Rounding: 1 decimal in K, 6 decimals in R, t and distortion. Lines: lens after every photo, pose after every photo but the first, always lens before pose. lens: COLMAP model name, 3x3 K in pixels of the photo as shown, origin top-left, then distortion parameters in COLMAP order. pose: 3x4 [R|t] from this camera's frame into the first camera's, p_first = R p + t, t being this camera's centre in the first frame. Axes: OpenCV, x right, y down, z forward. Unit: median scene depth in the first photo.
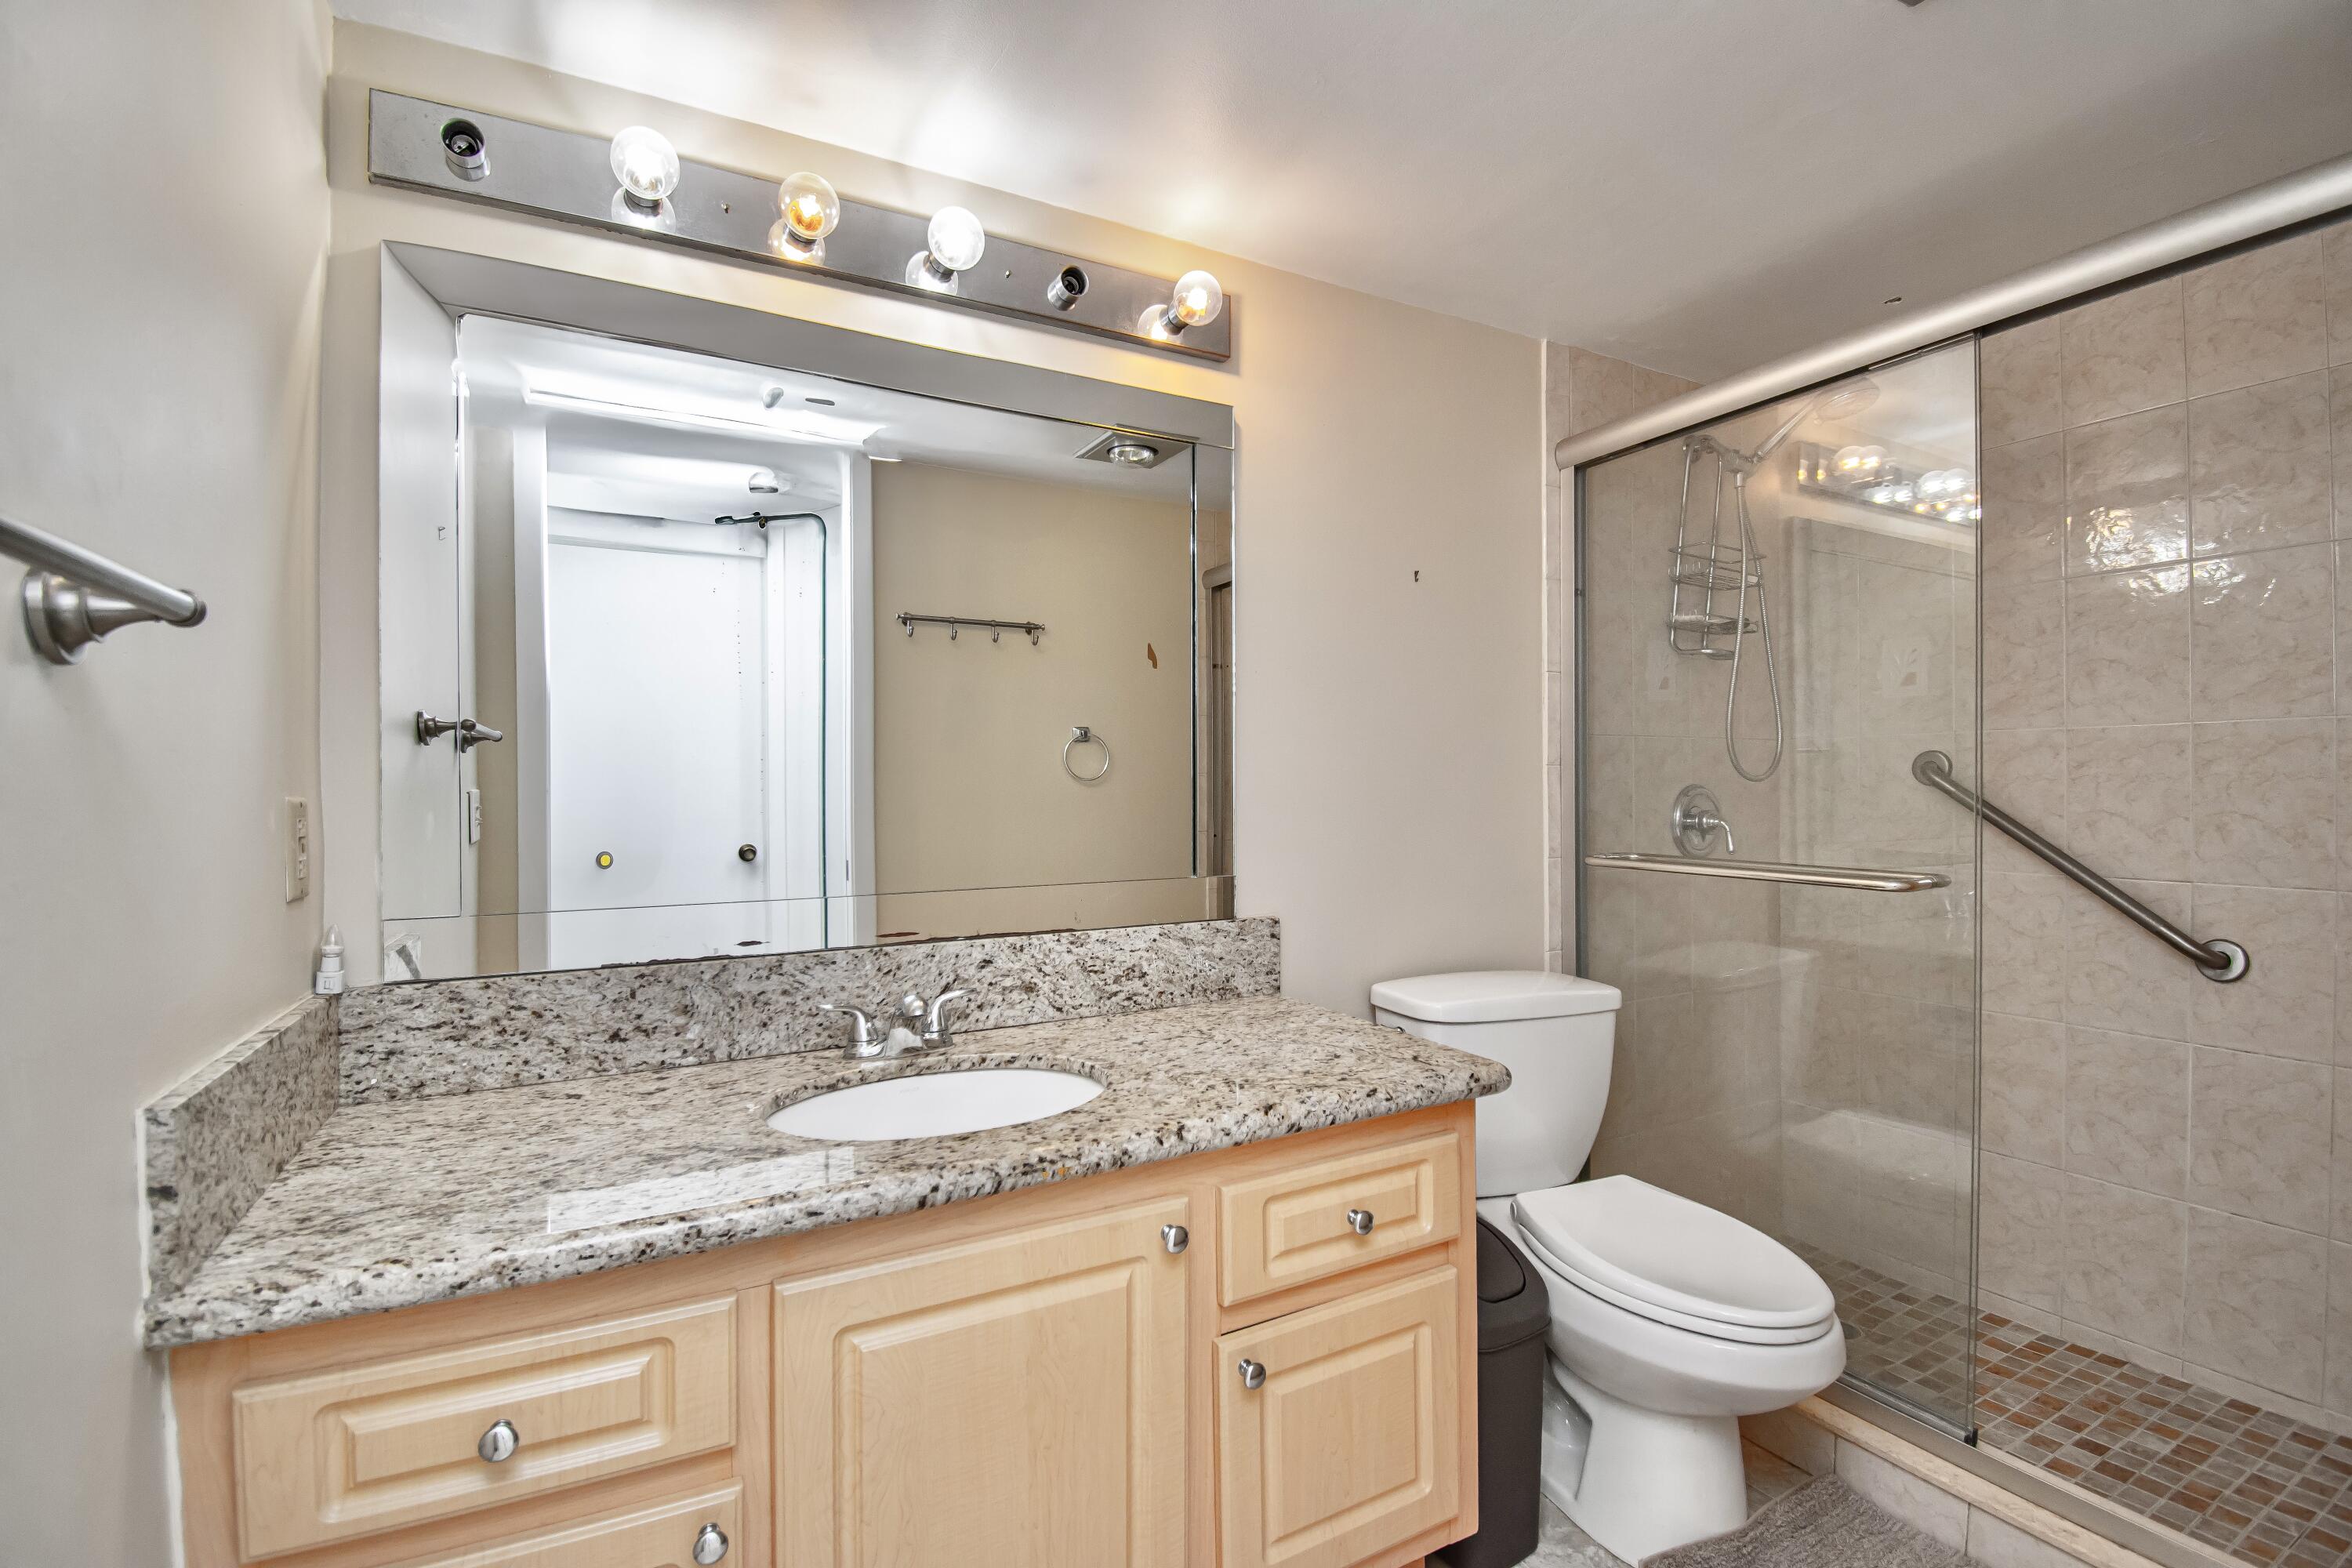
lens RADIAL K [[1061.0, 0, 1184.7], [0, 1061.0, 783.5], [0, 0, 1]] dist [0.011807, -0.022246]
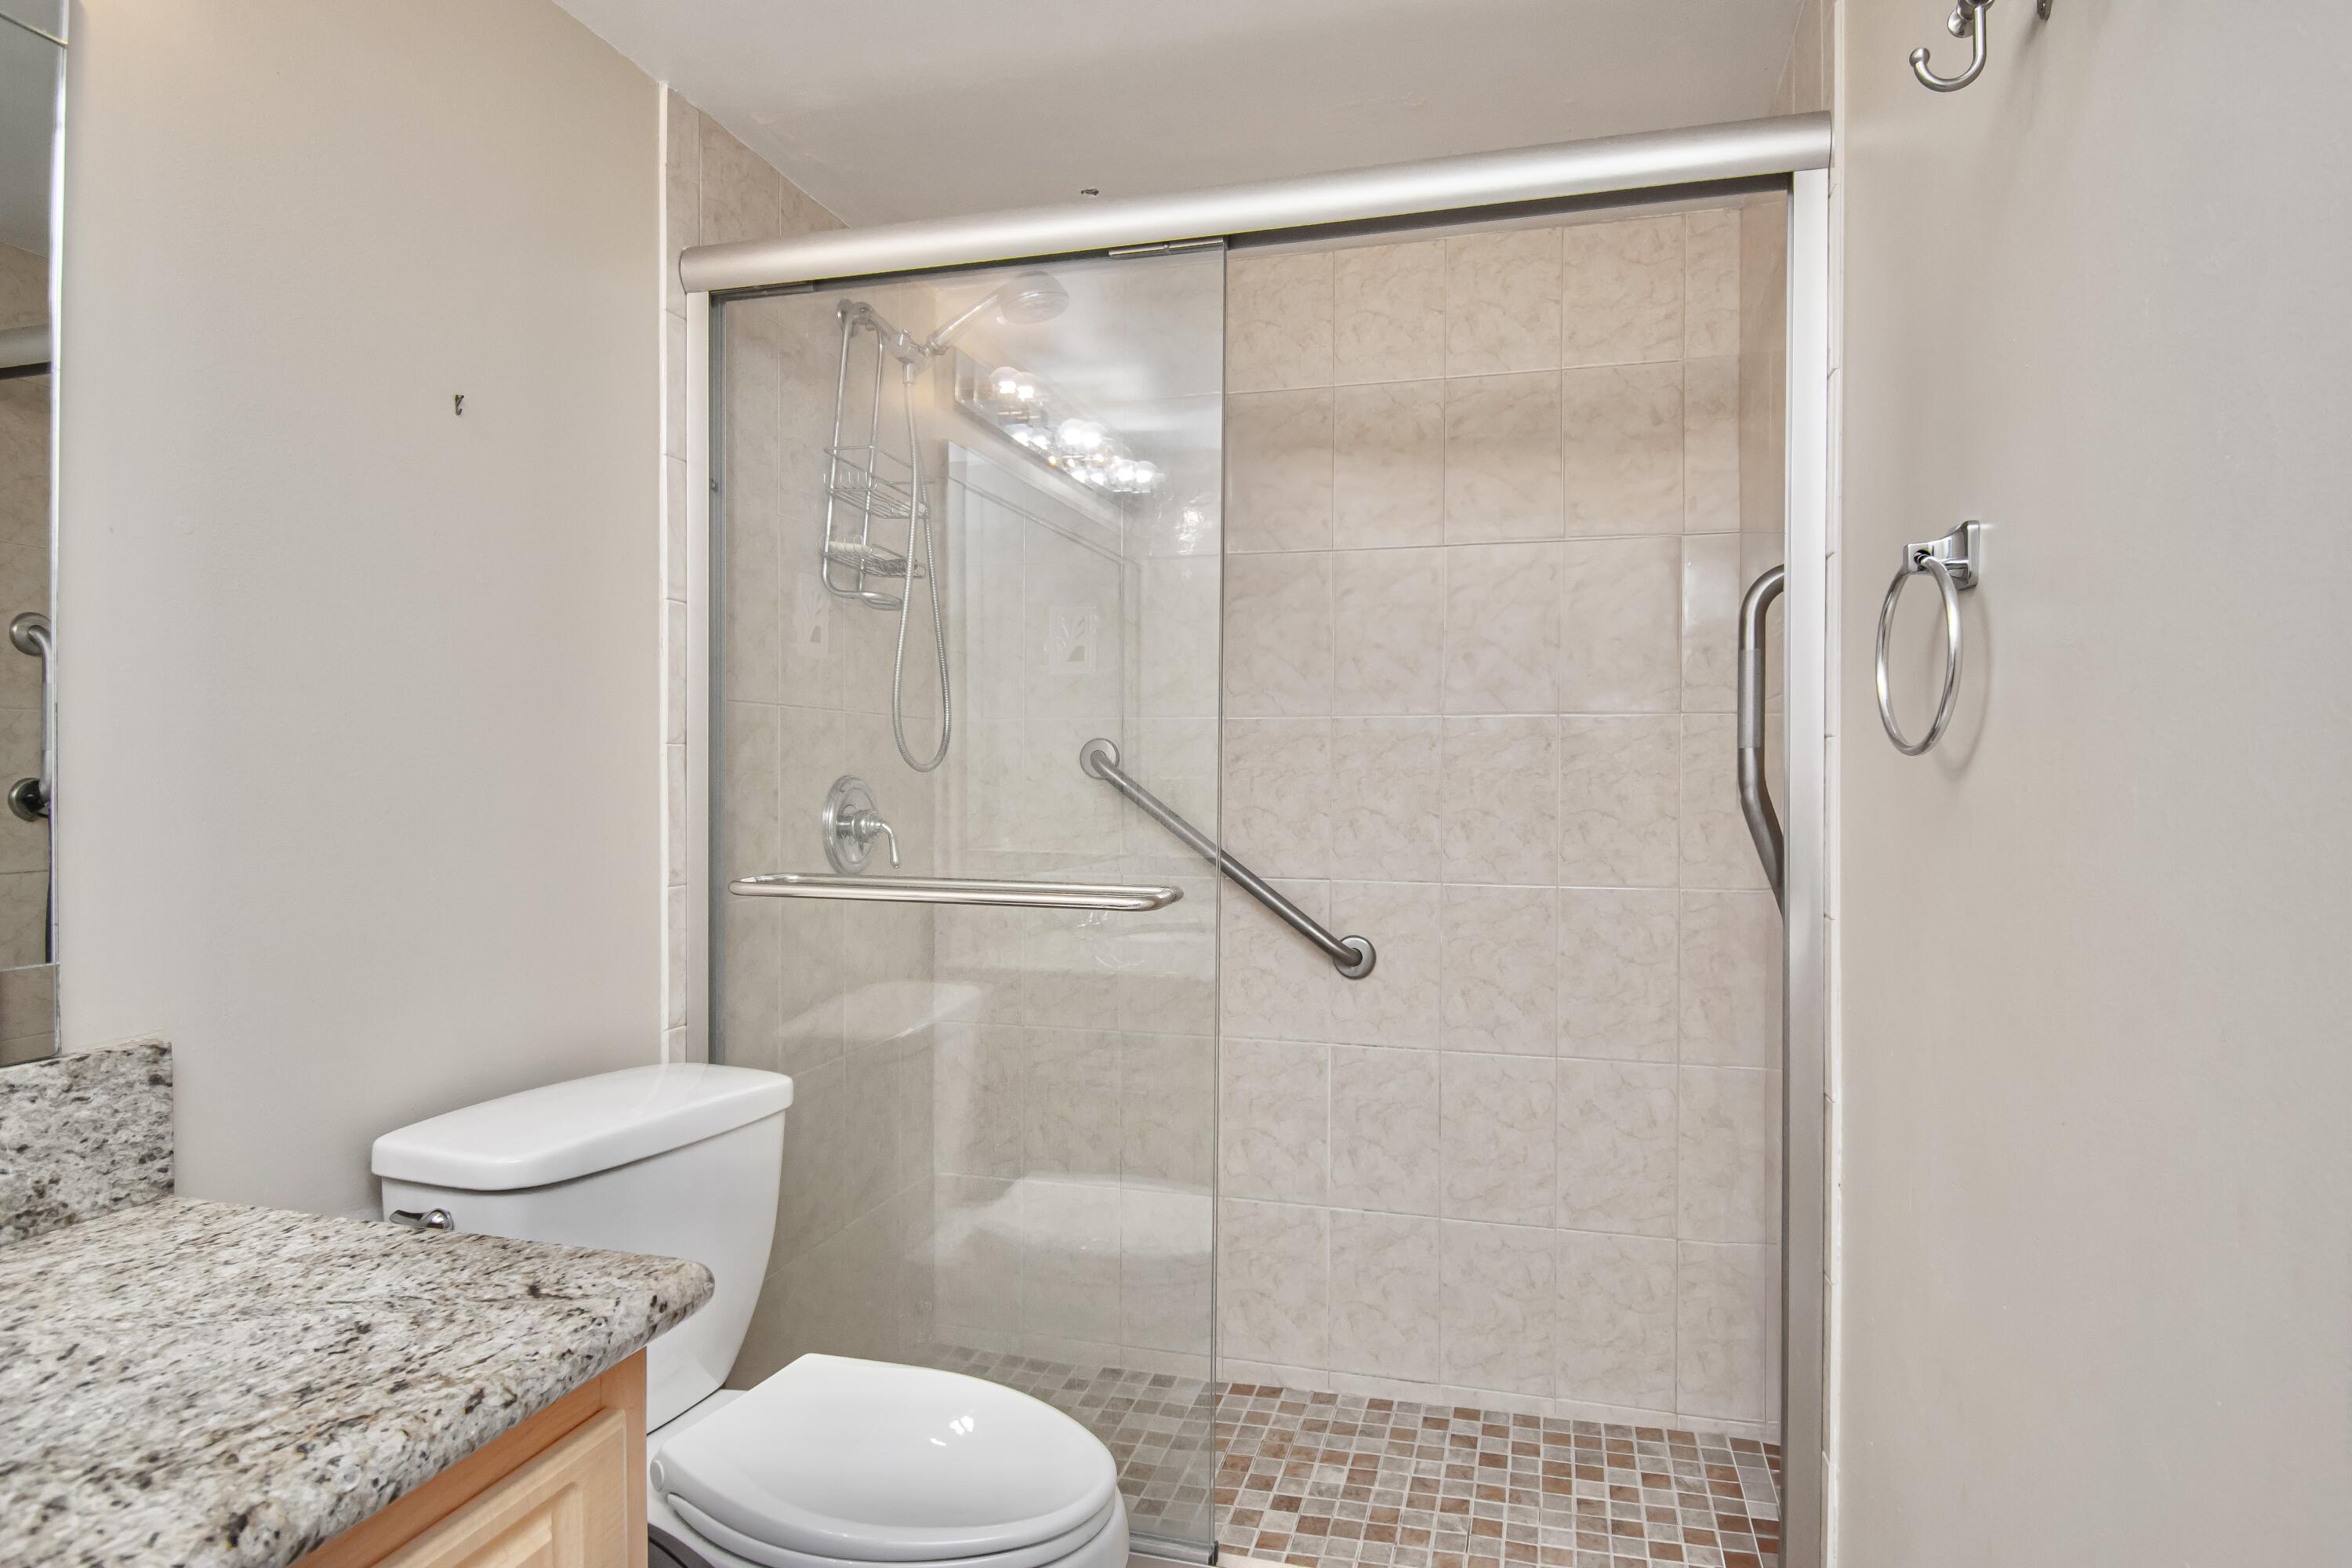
lens RADIAL K [[1313.5, 0, 1181.9], [0, 1313.5, 790.5], [0, 0, 1]] dist [0.015939, -0.028345]
pose [[0.690700, 0.000389, 0.723142, -0.026394], [-0.010204, 0.999906, 0.009208, 0.001086], [-0.723070, -0.013739, 0.690638, 0.255602]]
